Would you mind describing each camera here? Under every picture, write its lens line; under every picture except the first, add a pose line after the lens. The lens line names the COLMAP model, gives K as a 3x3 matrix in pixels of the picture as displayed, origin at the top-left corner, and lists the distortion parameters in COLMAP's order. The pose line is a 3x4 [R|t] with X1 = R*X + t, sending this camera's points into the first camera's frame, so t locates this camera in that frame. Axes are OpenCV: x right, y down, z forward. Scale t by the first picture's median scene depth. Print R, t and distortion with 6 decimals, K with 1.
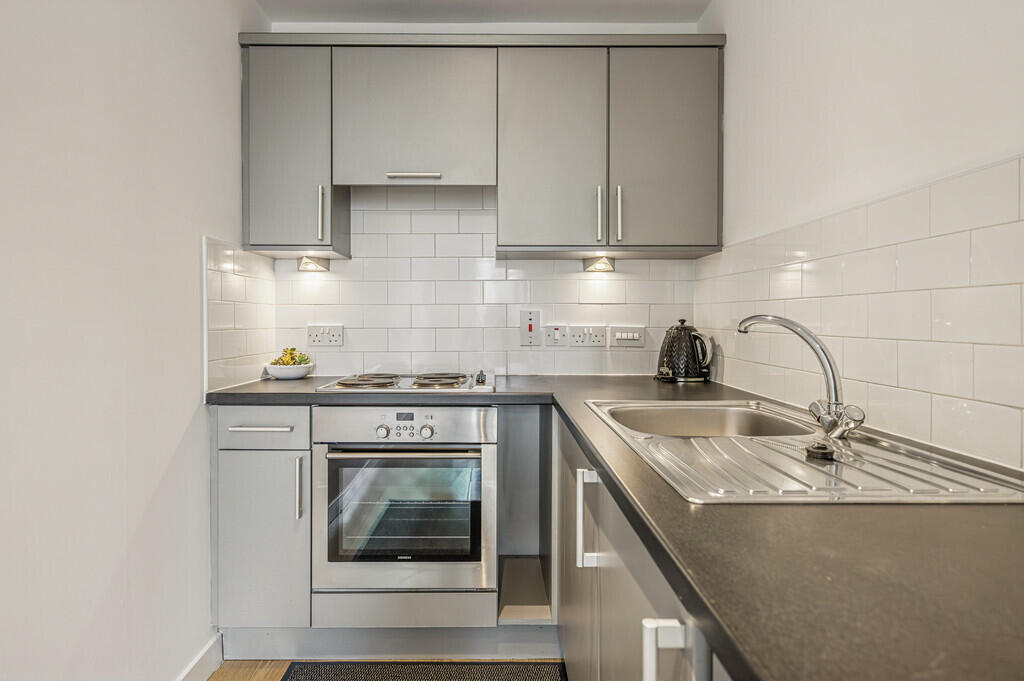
lens RADIAL K [[632.8, 0, 510.8], [0, 632.8, 326.6], [0, 0, 1]] dist [-0.004330, -0.000896]
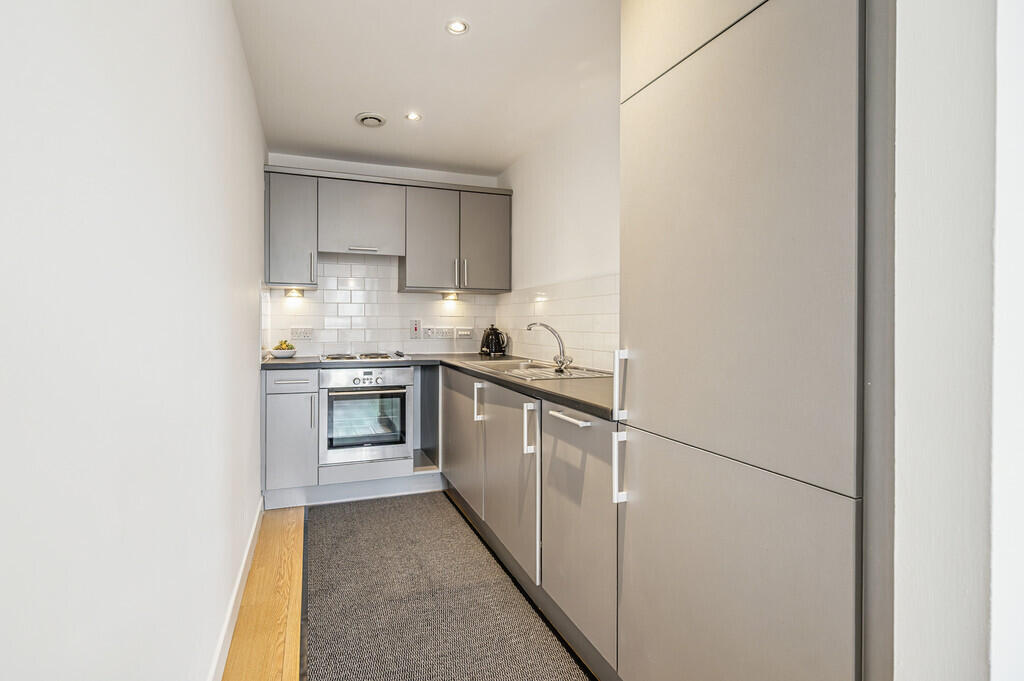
lens RADIAL K [[409.8, 0, 511.1], [0, 409.8, 325.8], [0, 0, 1]] dist [0.000022, 0.000002]
pose [[0.931958, 0.000923, 0.362564, -0.169997], [0.002446, 0.999958, -0.008831, 0.004409], [-0.362557, 0.009117, 0.931917, -0.287852]]
